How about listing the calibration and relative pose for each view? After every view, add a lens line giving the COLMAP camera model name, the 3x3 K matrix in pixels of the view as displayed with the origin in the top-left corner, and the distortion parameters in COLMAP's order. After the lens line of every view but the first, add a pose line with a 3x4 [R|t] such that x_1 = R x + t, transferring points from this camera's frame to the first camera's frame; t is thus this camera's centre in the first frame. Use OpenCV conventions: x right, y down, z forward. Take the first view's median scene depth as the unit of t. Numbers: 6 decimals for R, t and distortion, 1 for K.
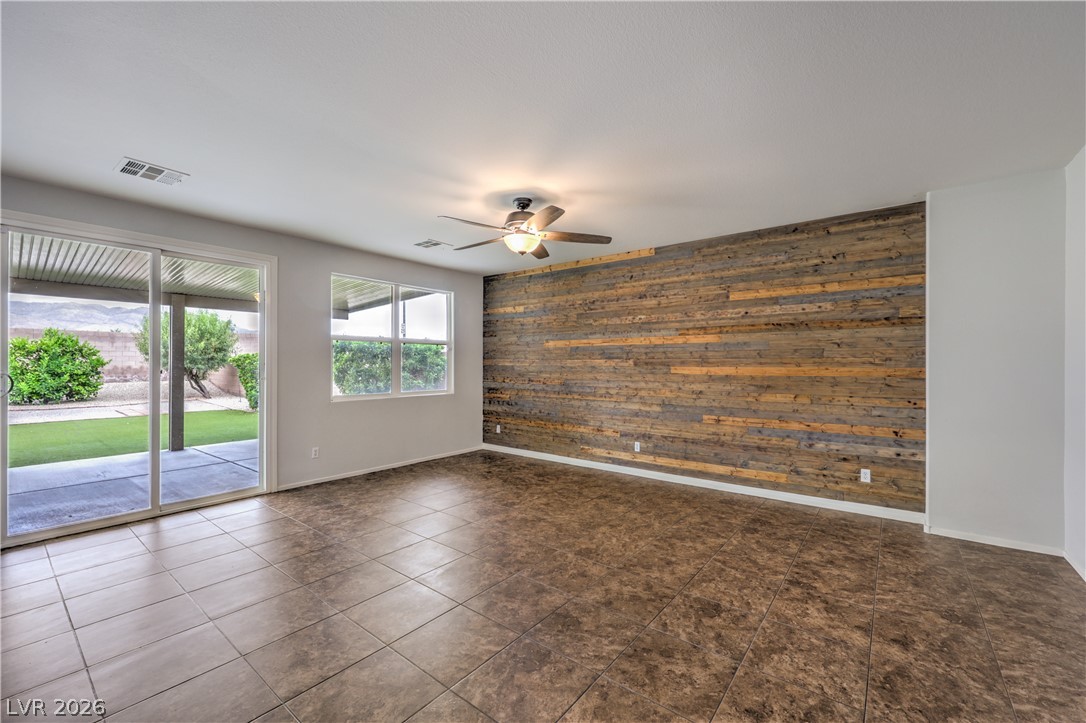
lens RADIAL K [[438.7, 0, 539.9], [0, 438.7, 366.1], [0, 0, 1]] dist [-0.002441, 0.000385]
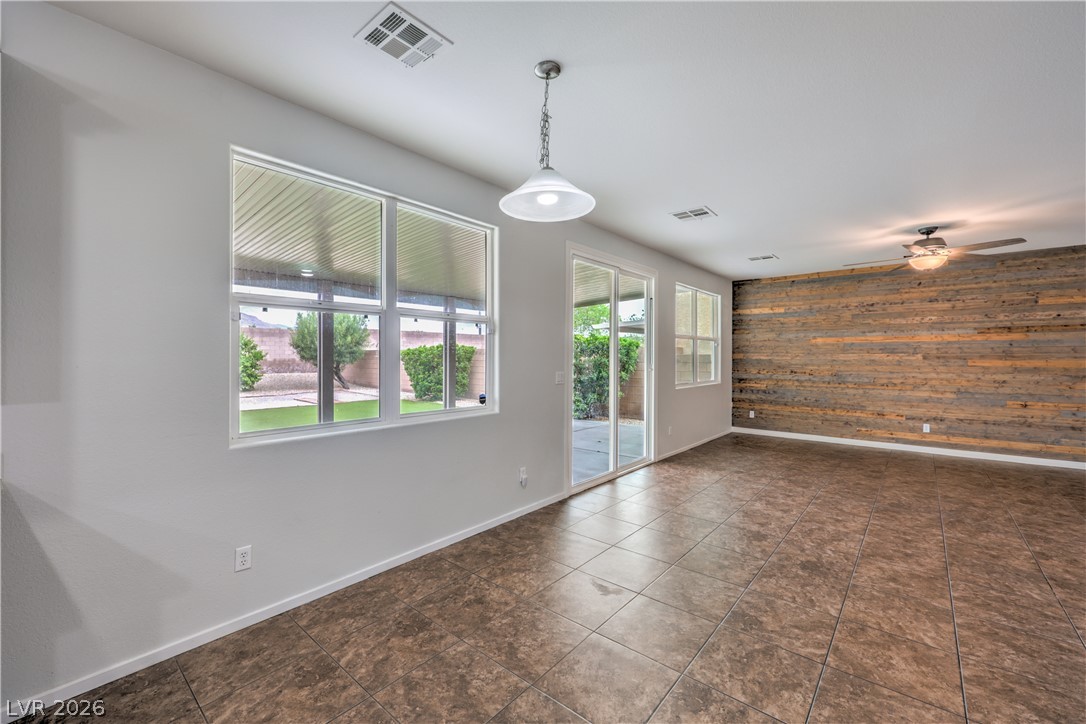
lens RADIAL K [[440.3, 0, 542.5], [0, 440.3, 359.3], [0, 0, 1]] dist [0.001118, 0.000022]
pose [[0.999443, 0.000995, -0.033347, -0.798137], [-0.001017, 0.999999, -0.000653, 0.001104], [0.033346, 0.000687, 0.999444, -0.222209]]
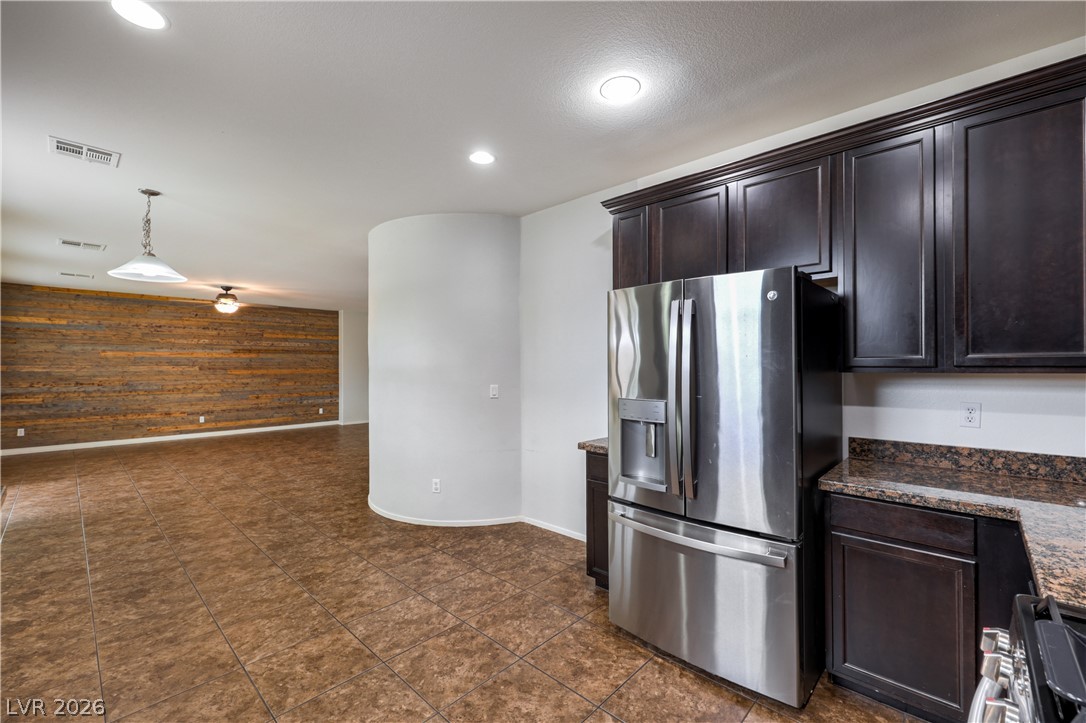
lens RADIAL K [[456.3, 0, 559.5], [0, 456.3, 364.7], [0, 0, 1]] dist [0.000459, -0.000281]
pose [[0.067920, 0.002281, 0.997688, -1.441621], [0.009474, 0.999951, -0.002931, -0.003077], [-0.997646, 0.009651, 0.067895, -0.464384]]
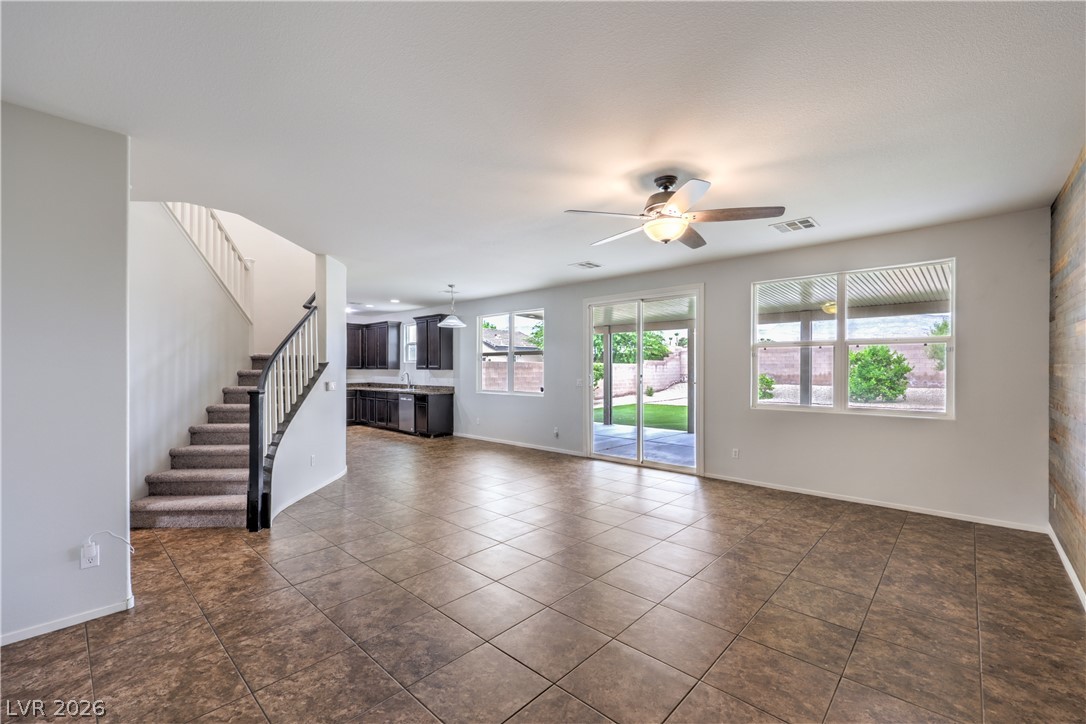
lens RADIAL K [[456.3, 0, 559.5], [0, 456.3, 365.2], [0, 0, 1]] dist [0.000459, -0.000281]
pose [[-0.055401, -0.008262, -0.998430, 0.614203], [-0.006815, 0.999946, -0.007896, -0.006911], [0.998441, 0.006367, -0.055454, 0.608285]]
